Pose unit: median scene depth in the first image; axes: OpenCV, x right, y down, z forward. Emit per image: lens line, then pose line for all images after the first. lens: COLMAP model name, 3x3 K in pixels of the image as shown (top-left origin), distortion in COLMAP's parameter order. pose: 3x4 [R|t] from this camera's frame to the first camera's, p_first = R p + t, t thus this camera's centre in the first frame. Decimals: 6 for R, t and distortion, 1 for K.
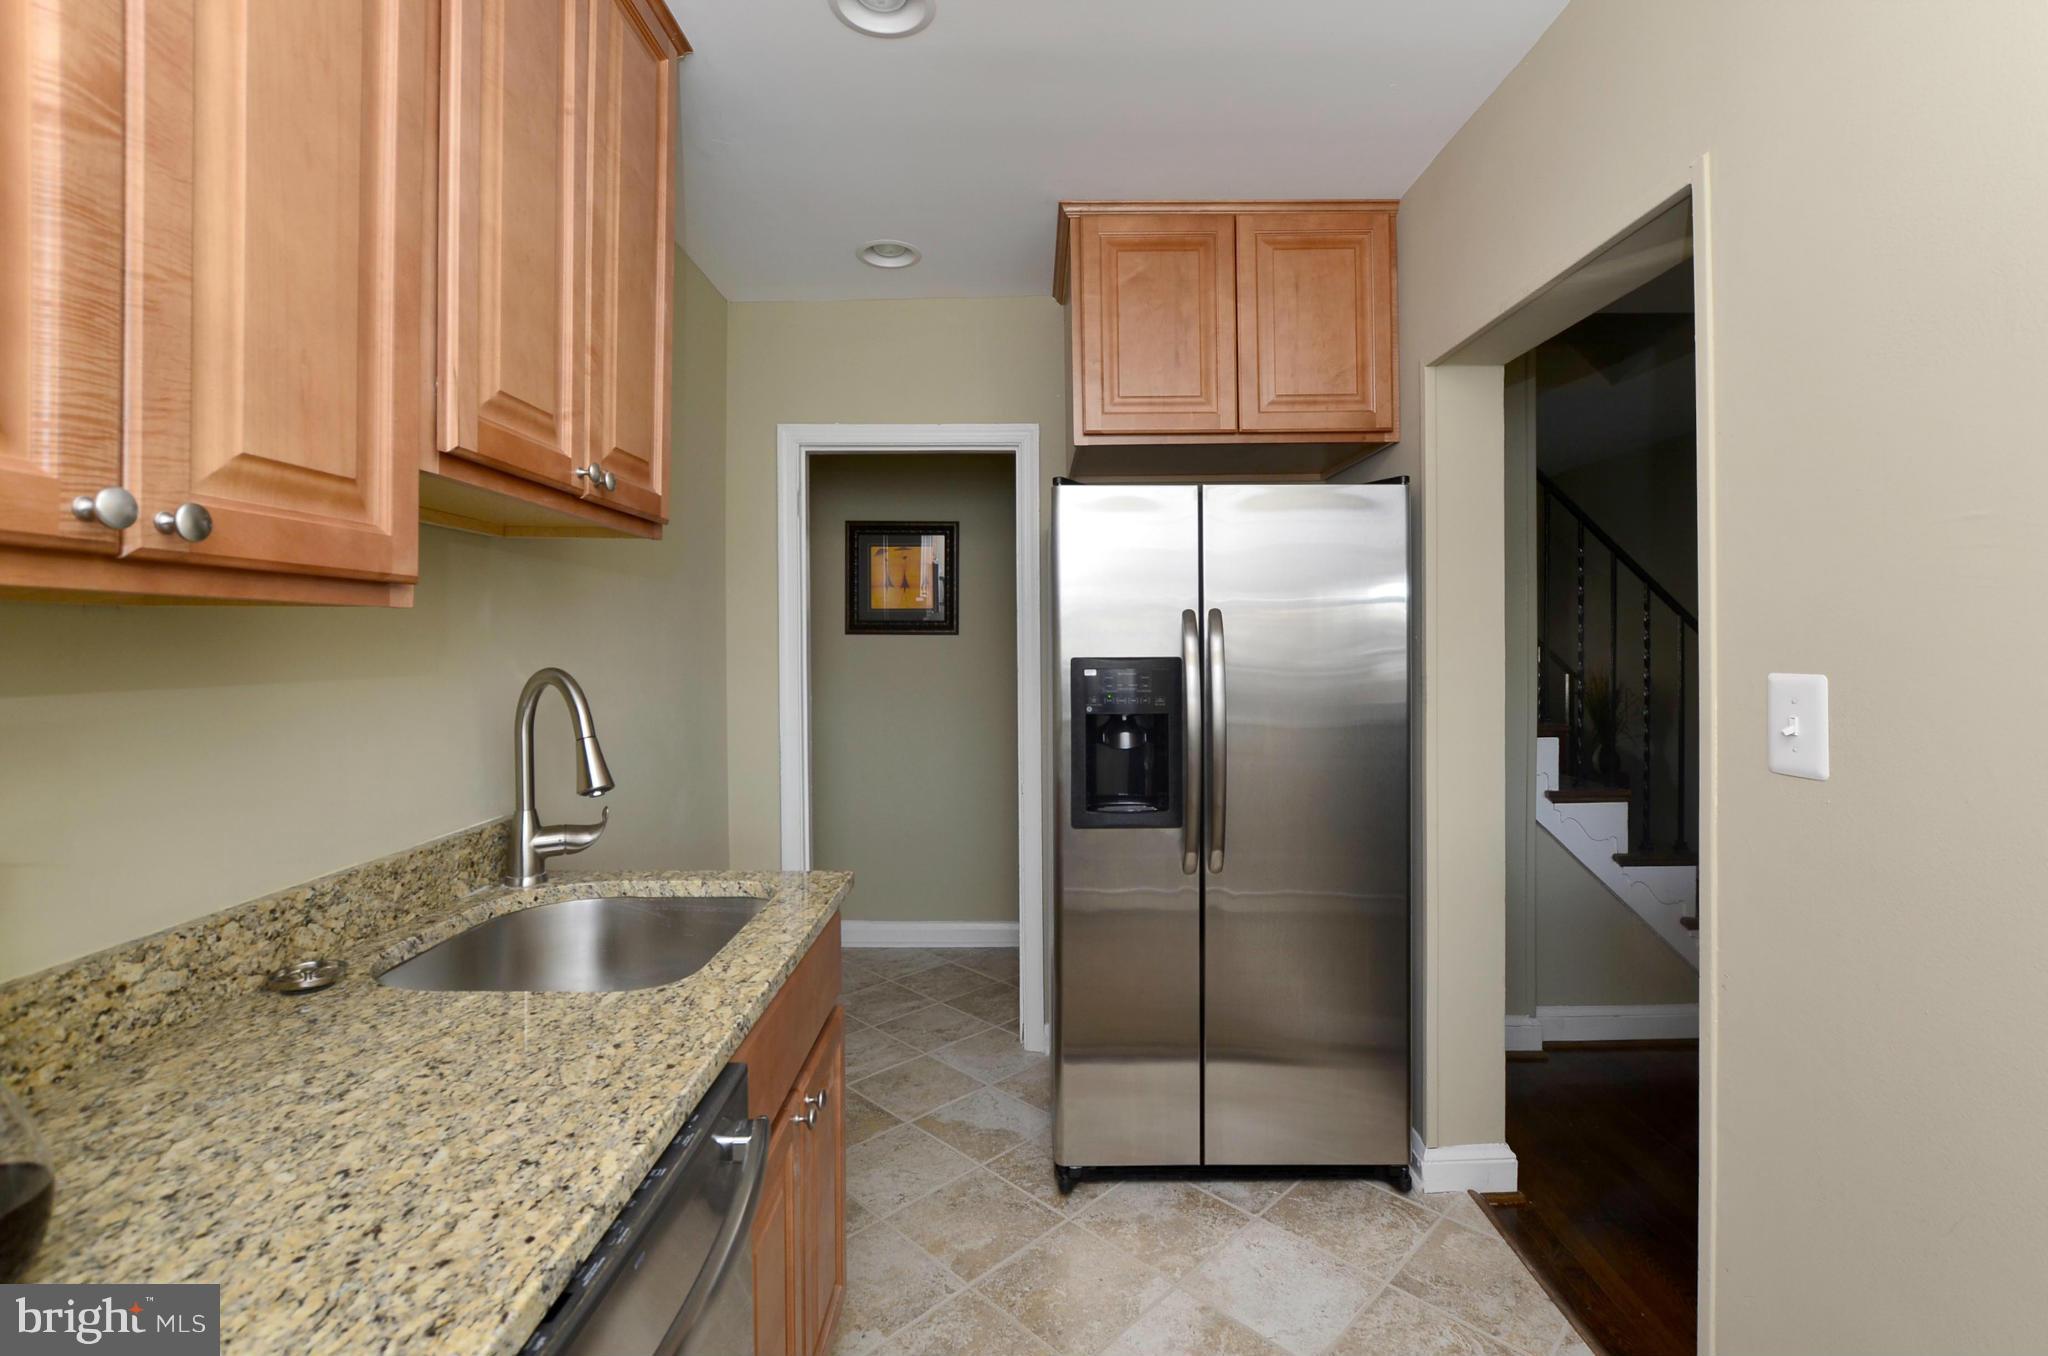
lens RADIAL K [[952.4, 0, 1014.8], [0, 952.4, 640.5], [0, 0, 1]] dist [-0.008509, 0.000623]
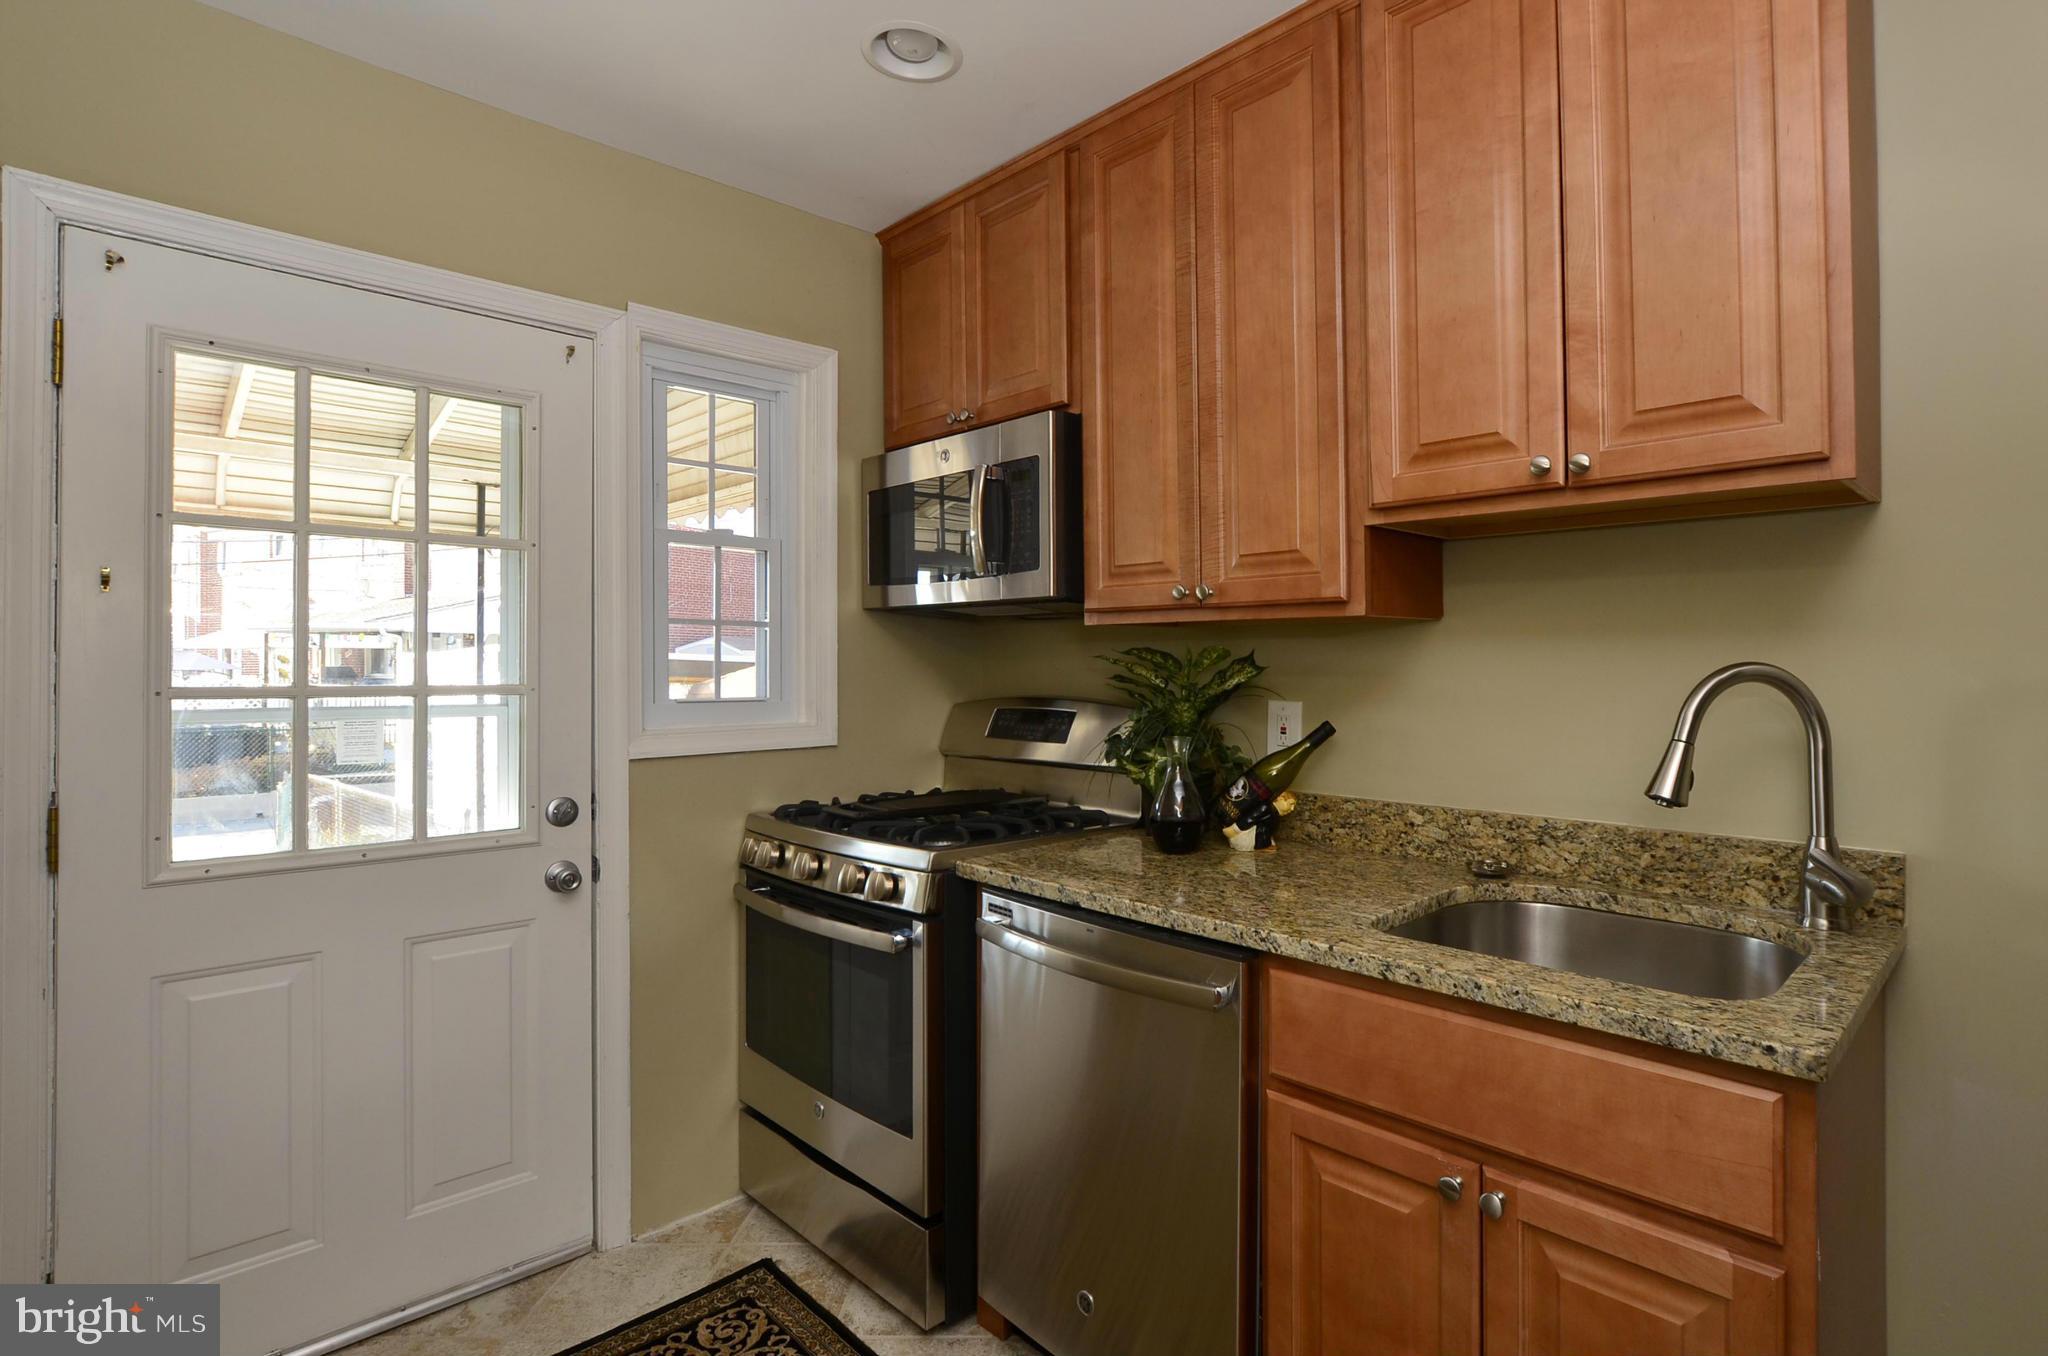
lens RADIAL K [[964.6, 0, 1114.4], [0, 964.6, 643.7], [0, 0, 1]] dist [-0.011868, 0.001164]
pose [[-0.687673, -0.009375, -0.725960, 0.704663], [0.004563, 0.999841, -0.017235, 0.034066], [0.726007, -0.015165, -0.687521, 1.573447]]
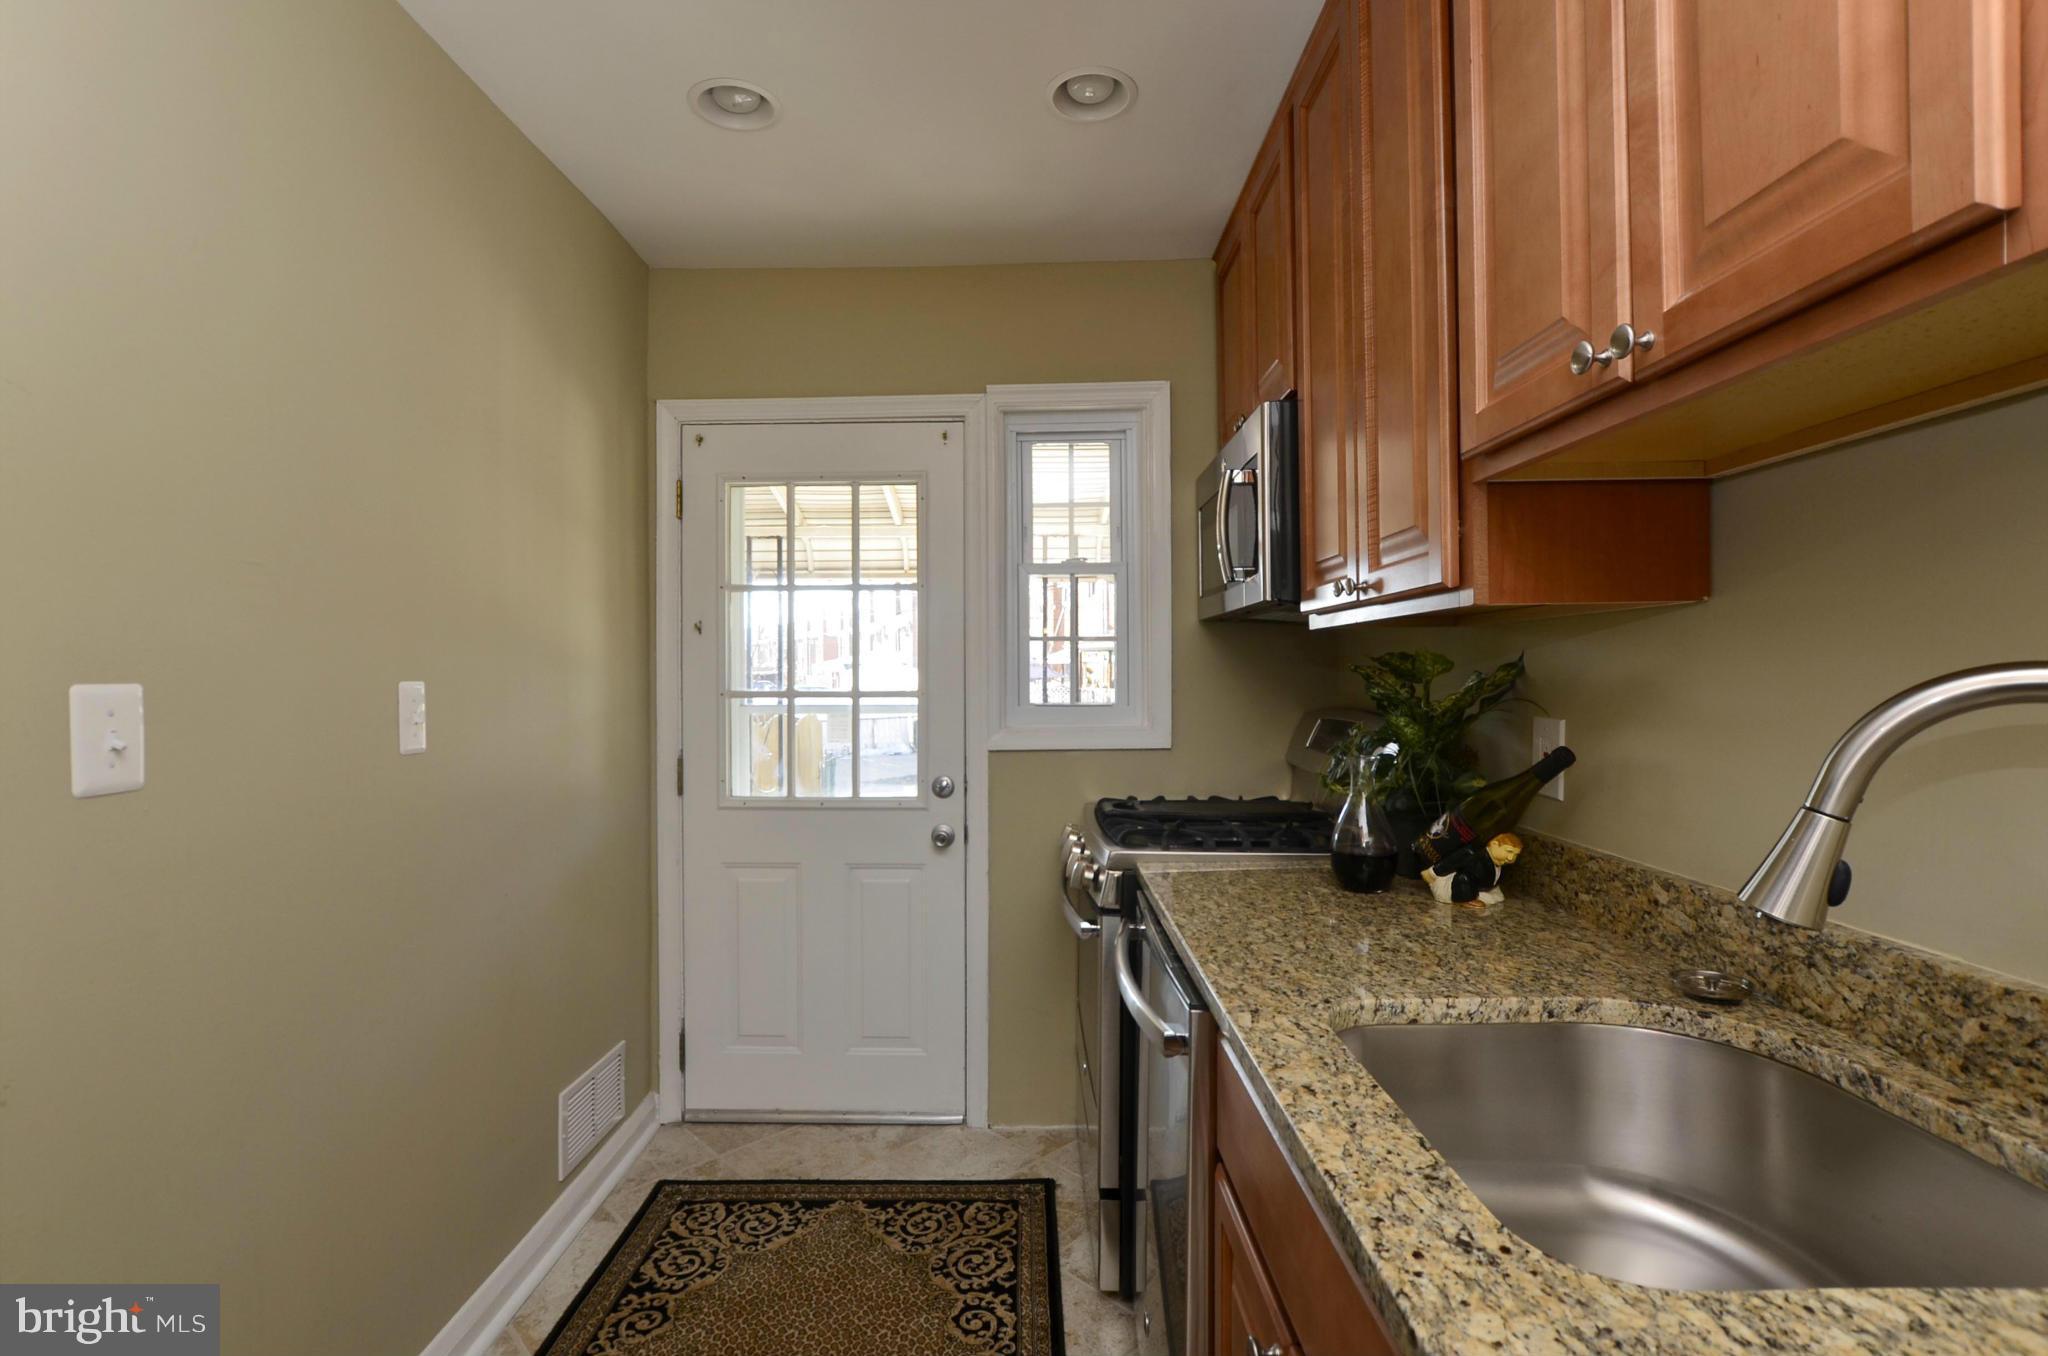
lens RADIAL K [[915.4, 0, 1024.0], [0, 915.4, 678.0], [0, 0, 1]] dist [-0.007774, 0.000892]
pose [[-0.999708, 0.015070, -0.018885, -0.057265], [0.015002, 0.999880, 0.003734, 0.037919], [0.018939, 0.003449, -0.999815, 1.850629]]
